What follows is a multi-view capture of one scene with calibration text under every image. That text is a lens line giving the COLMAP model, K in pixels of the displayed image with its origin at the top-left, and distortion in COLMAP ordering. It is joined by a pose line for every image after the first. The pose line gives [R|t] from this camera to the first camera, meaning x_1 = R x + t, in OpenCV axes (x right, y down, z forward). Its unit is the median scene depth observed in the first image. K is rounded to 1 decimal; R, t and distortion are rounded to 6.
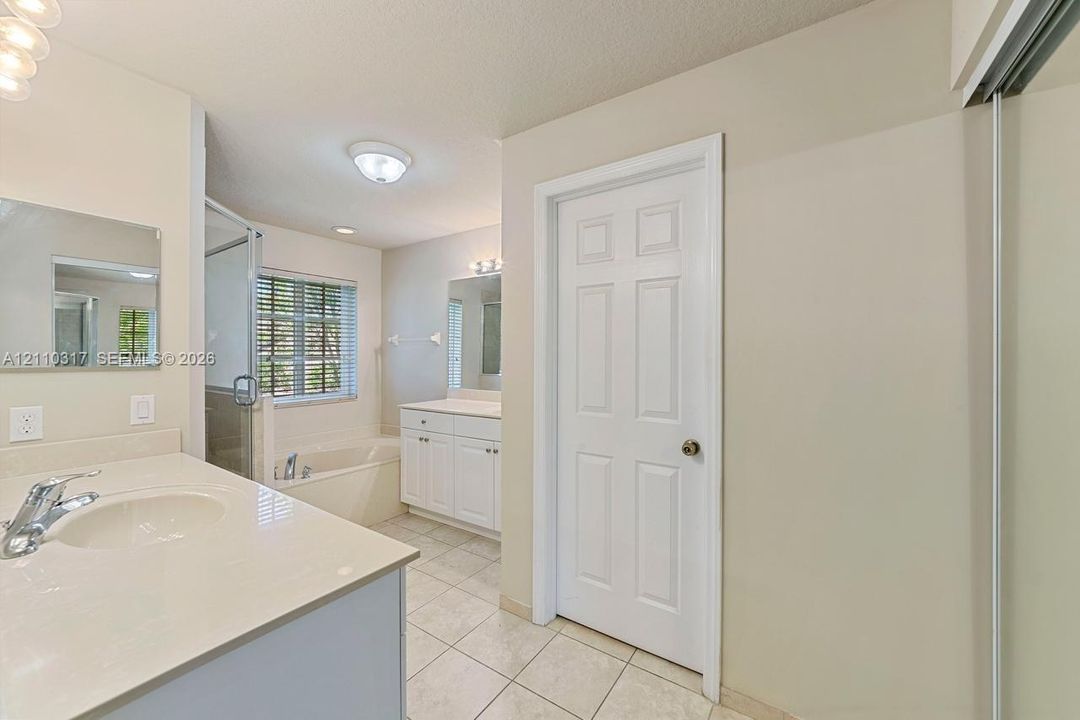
lens RADIAL K [[408.2, 0, 550.1], [0, 408.2, 356.2], [0, 0, 1]] dist [-0.003478, 0.001787]
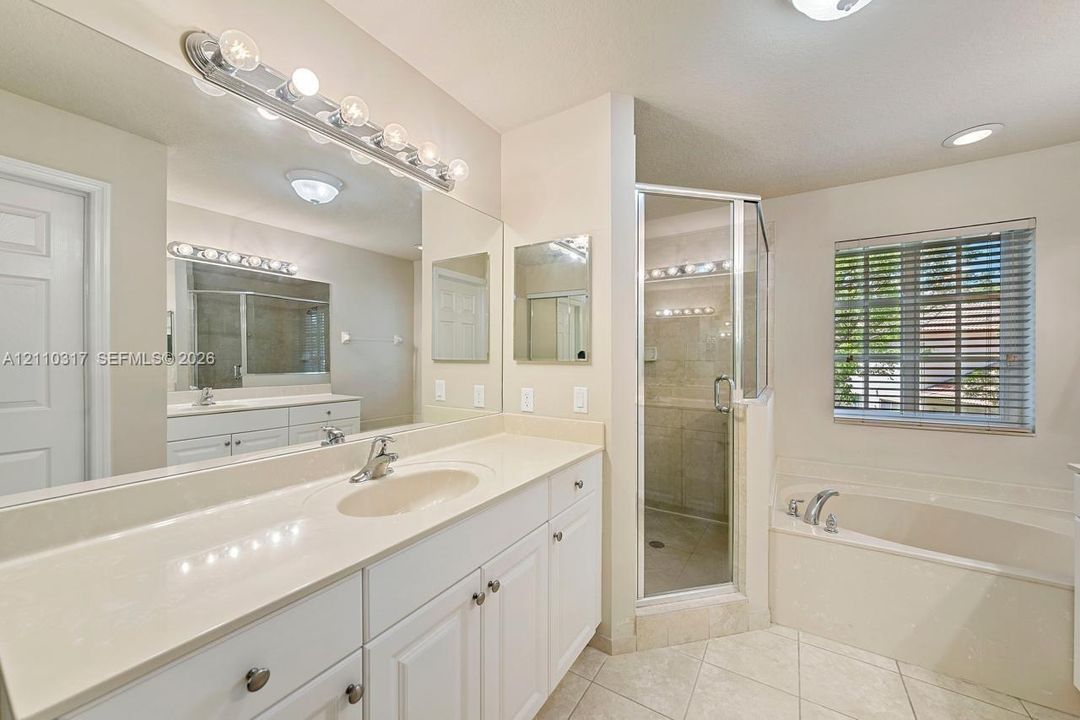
lens RADIAL K [[408.2, 0, 537.8], [0, 408.2, 353.1], [0, 0, 1]] dist [-0.003478, 0.001787]
pose [[0.026277, -0.006959, -0.999630, 0.051274], [-0.004571, 0.999964, -0.007082, 0.004446], [0.999644, 0.004756, 0.026244, 0.355035]]
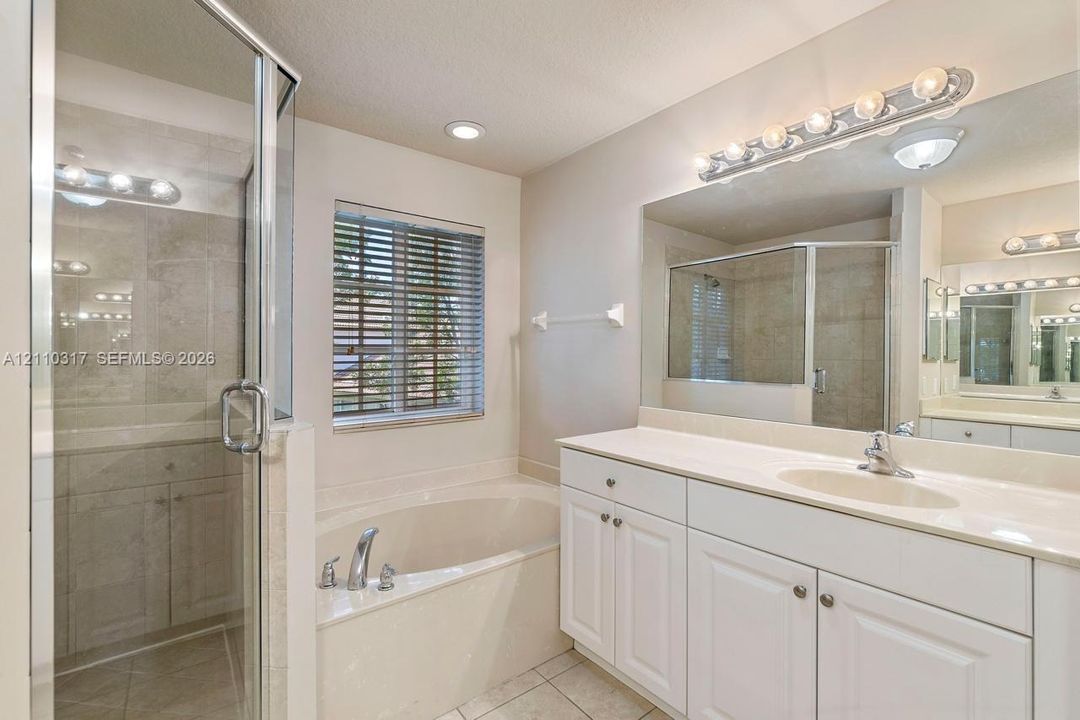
lens RADIAL K [[474.7, 0, 553.6], [0, 474.7, 352.4], [0, 0, 1]] dist [-0.011906, 0.000533]
pose [[0.954846, 0.003107, -0.297084, -0.171672], [-0.004254, 0.999986, -0.003216, 0.009986], [0.297070, 0.004334, 0.954846, 0.371572]]
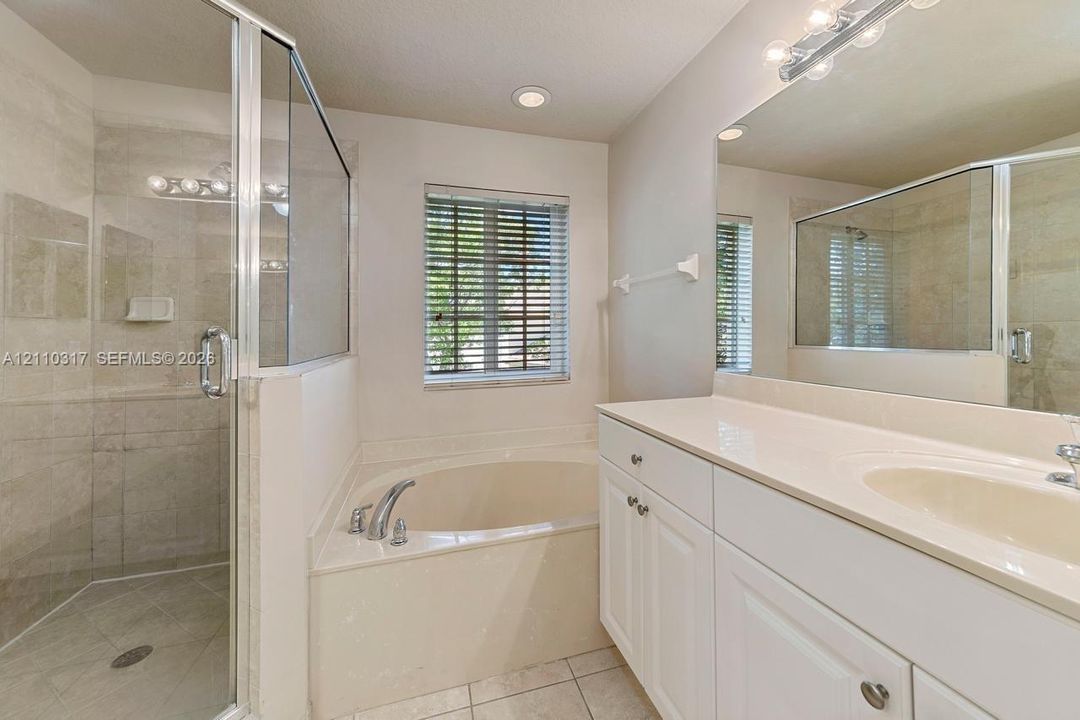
lens RADIAL K [[408.2, 0, 553.8], [0, 408.2, 329.7], [0, 0, 1]] dist [-0.003478, 0.001787]
pose [[0.776261, -0.012615, -0.630285, -0.102181], [0.009601, 0.999920, -0.008188, 0.033406], [0.630339, 0.000304, 0.776320, 0.531826]]
